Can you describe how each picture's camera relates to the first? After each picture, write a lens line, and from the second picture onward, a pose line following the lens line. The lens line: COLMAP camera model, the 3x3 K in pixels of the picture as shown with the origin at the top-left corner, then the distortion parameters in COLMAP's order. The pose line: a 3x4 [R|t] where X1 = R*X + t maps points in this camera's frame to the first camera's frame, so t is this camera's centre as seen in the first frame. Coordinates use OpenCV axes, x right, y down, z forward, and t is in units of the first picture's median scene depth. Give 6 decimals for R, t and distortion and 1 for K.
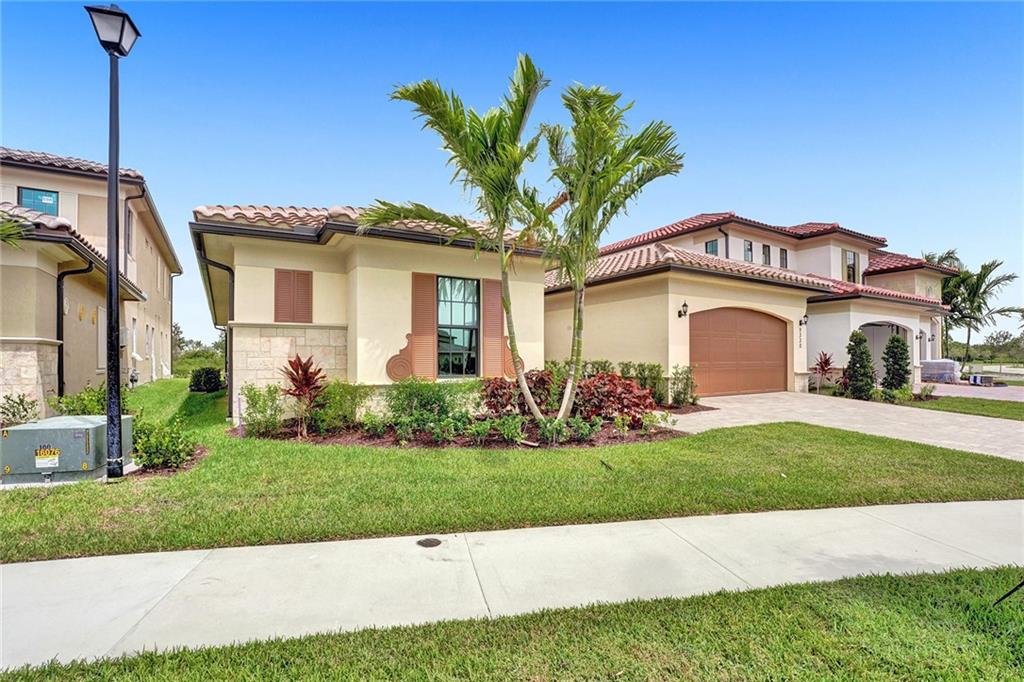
lens RADIAL K [[479.1, 0, 515.6], [0, 479.1, 342.0], [0, 0, 1]] dist [-0.068597, 0.025119]
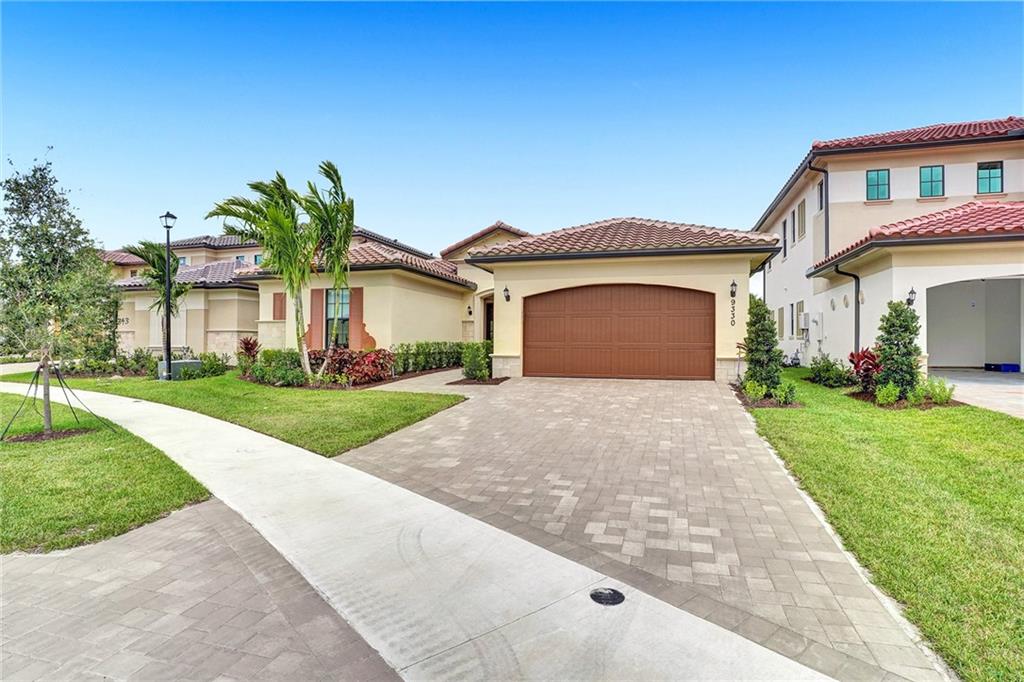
lens RADIAL K [[517.9, 0, 514.5], [0, 517.9, 332.9], [0, 0, 1]] dist [-0.044103, 0.000178]
pose [[0.671913, -0.011861, -0.740535, 1.513414], [0.017454, 0.999848, -0.000178, 0.026173], [0.740425, -0.012806, 0.672017, 0.251249]]
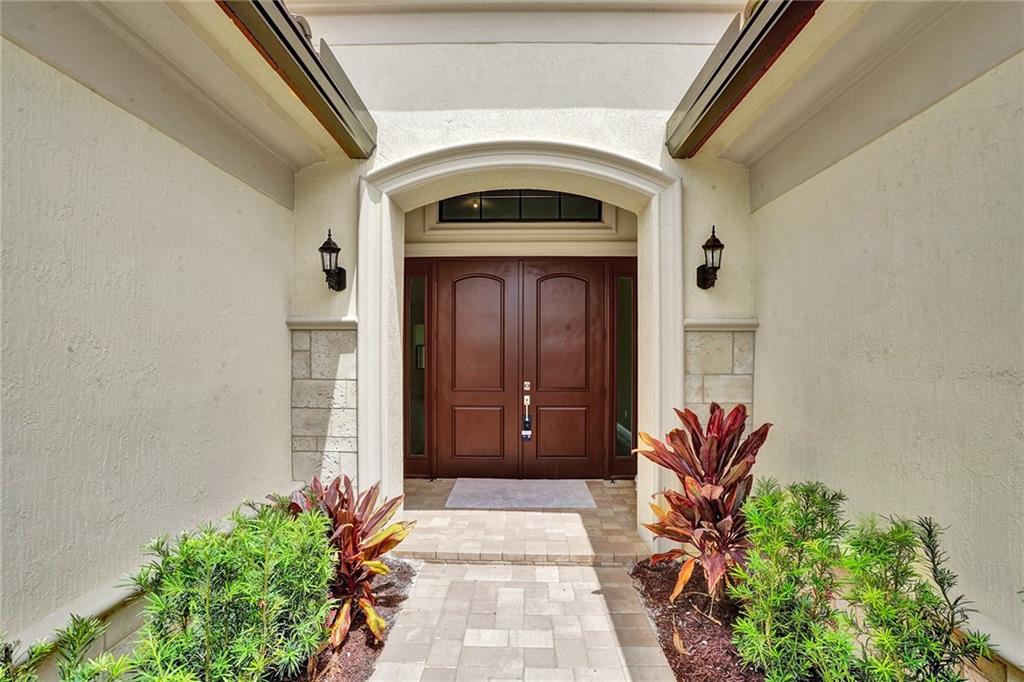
lens RADIAL K [[486.0, 0, 517.8], [0, 486.0, 335.3], [0, 0, 1]] dist [-0.068263, 0.026544]
pose [[0.848580, -0.015701, -0.528835, 0.086879], [0.014313, 0.999875, -0.006720, -0.013312], [0.528874, -0.001867, 0.848698, 1.340381]]
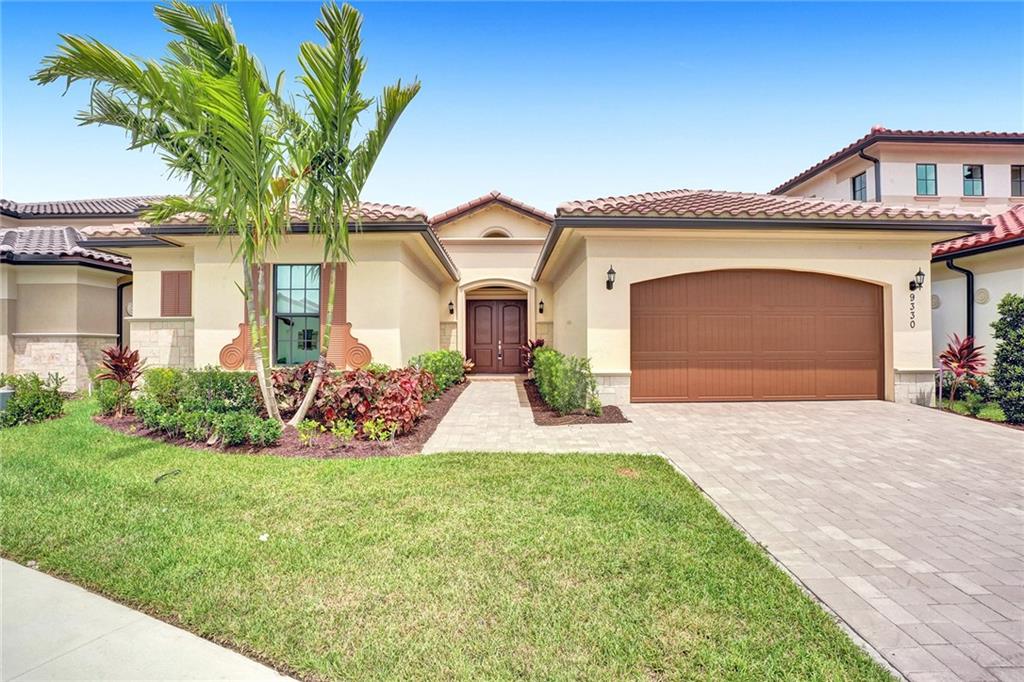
lens RADIAL K [[486.0, 0, 517.8], [0, 486.0, 335.3], [0, 0, 1]] dist [-0.068263, 0.026544]
pose [[0.864022, -0.015484, -0.503217, 0.722312], [0.018650, 0.999825, 0.001257, 0.016725], [0.503109, -0.010471, 0.864159, 0.364057]]
